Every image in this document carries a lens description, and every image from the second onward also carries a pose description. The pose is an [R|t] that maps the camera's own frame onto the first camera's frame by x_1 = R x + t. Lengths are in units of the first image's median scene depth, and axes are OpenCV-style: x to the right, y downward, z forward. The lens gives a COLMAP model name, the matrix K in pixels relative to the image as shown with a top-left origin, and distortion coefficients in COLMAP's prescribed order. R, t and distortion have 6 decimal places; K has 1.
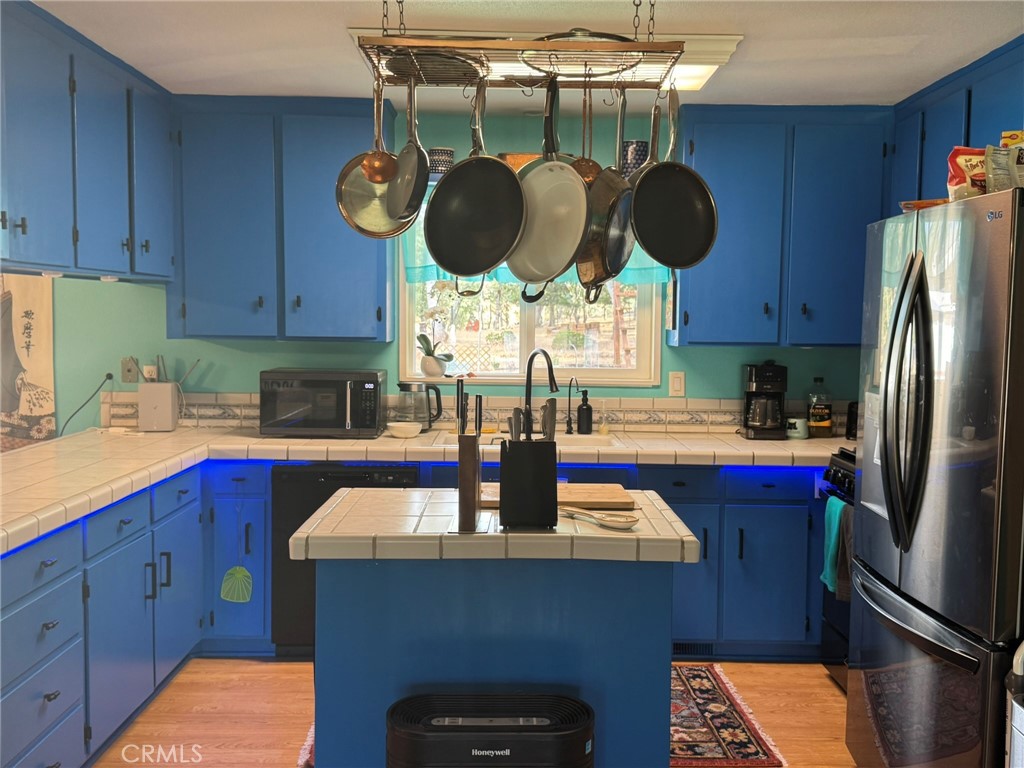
lens RADIAL K [[984.6, 0, 512.6], [0, 984.6, 385.8], [0, 0, 1]] dist [-0.001860, 0.000000]
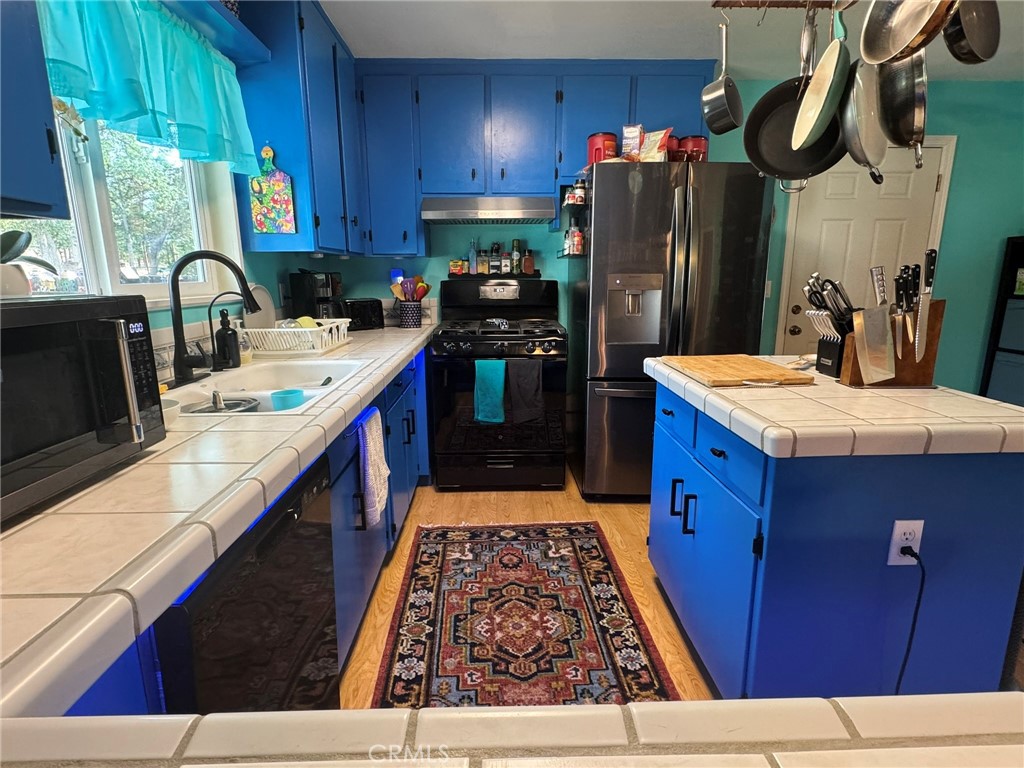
lens RADIAL K [[535.7, 0, 510.4], [0, 535.7, 386.9], [0, 0, 1]] dist [0.001572, 0.000046]
pose [[-0.019588, -0.219809, 0.975346, -0.444933], [0.074589, 0.972494, 0.220664, -0.015983], [-0.997022, 0.077072, -0.002654, 1.001491]]
